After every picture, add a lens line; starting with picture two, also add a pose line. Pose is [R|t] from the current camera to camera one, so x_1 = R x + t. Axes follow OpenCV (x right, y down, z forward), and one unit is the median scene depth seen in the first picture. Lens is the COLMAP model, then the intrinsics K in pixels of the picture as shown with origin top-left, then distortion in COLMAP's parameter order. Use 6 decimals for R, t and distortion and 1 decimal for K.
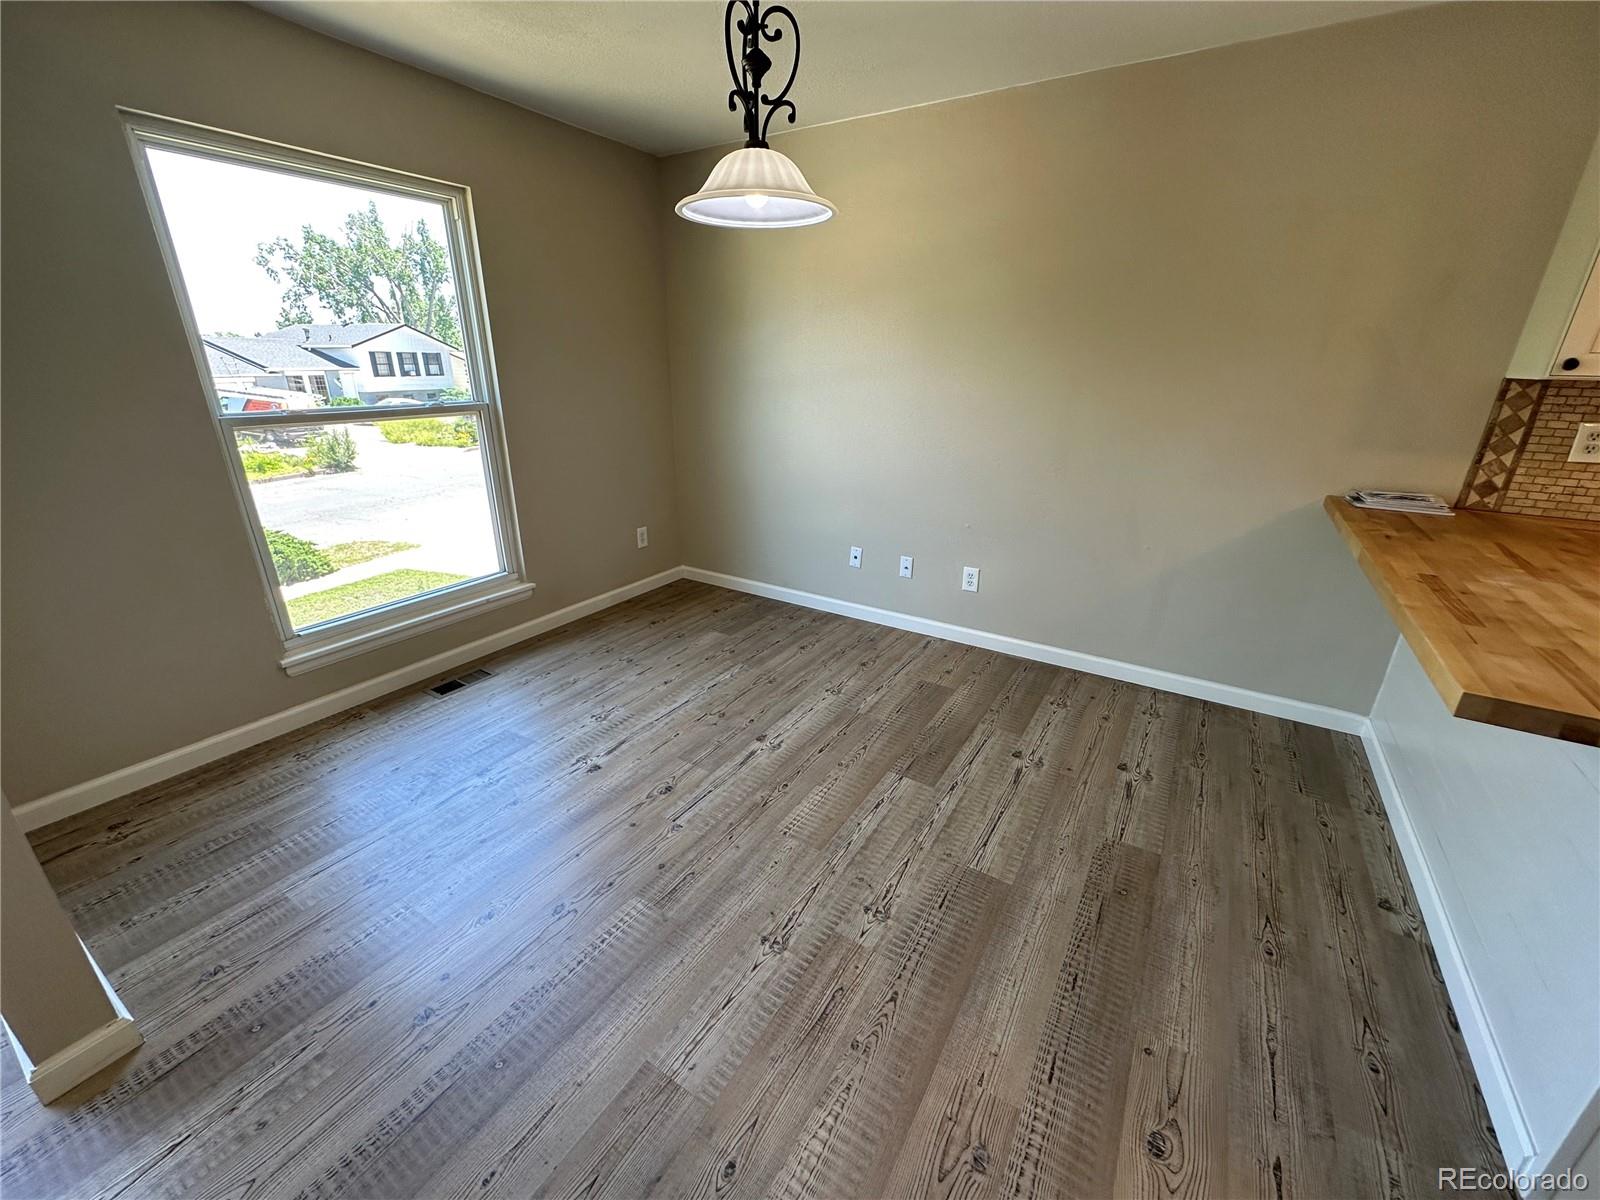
lens RADIAL K [[643.5, 0, 802.8], [0, 643.5, 600.8], [0, 0, 1]] dist [-0.001110, 0.000210]
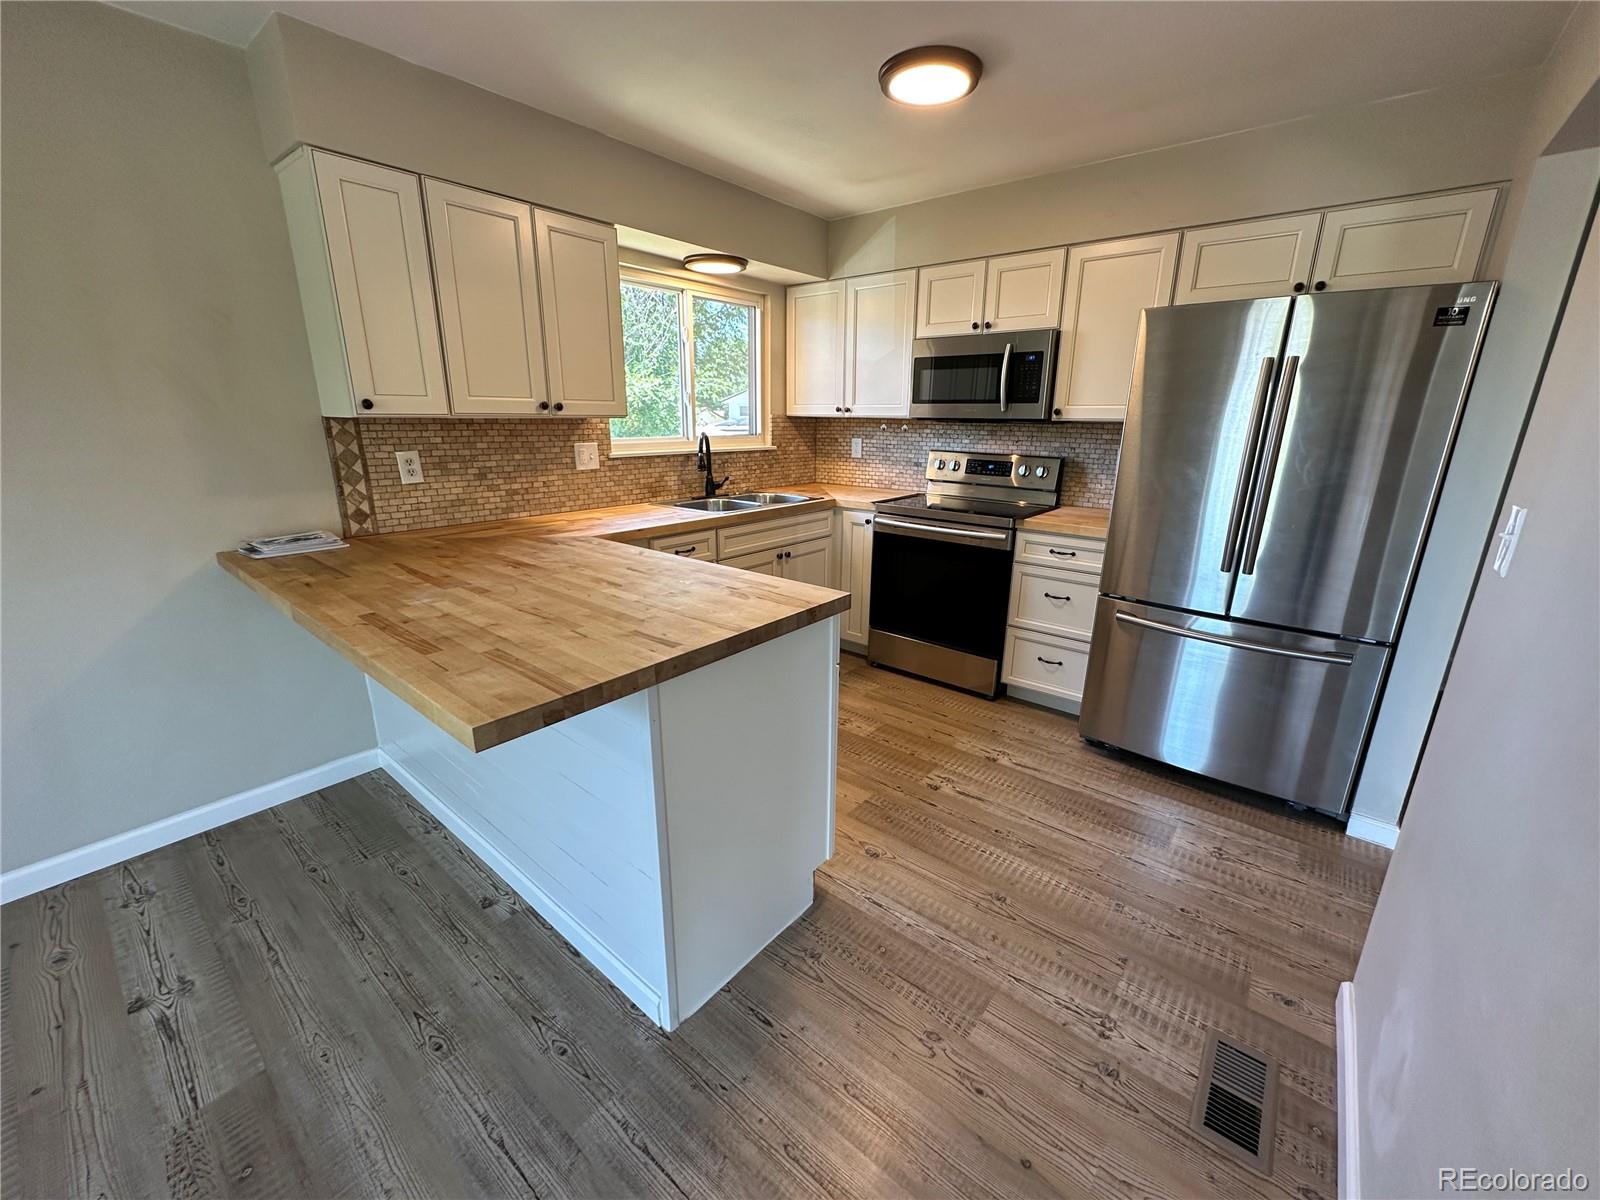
lens RADIAL K [[643.5, 0, 802.8], [0, 643.5, 600.8], [0, 0, 1]] dist [-0.001110, 0.000210]
pose [[0.130151, -0.292118, 0.947485, 0.103827], [0.340300, 0.910726, 0.234039, -0.050970], [-0.931266, 0.291969, 0.217940, 0.124815]]
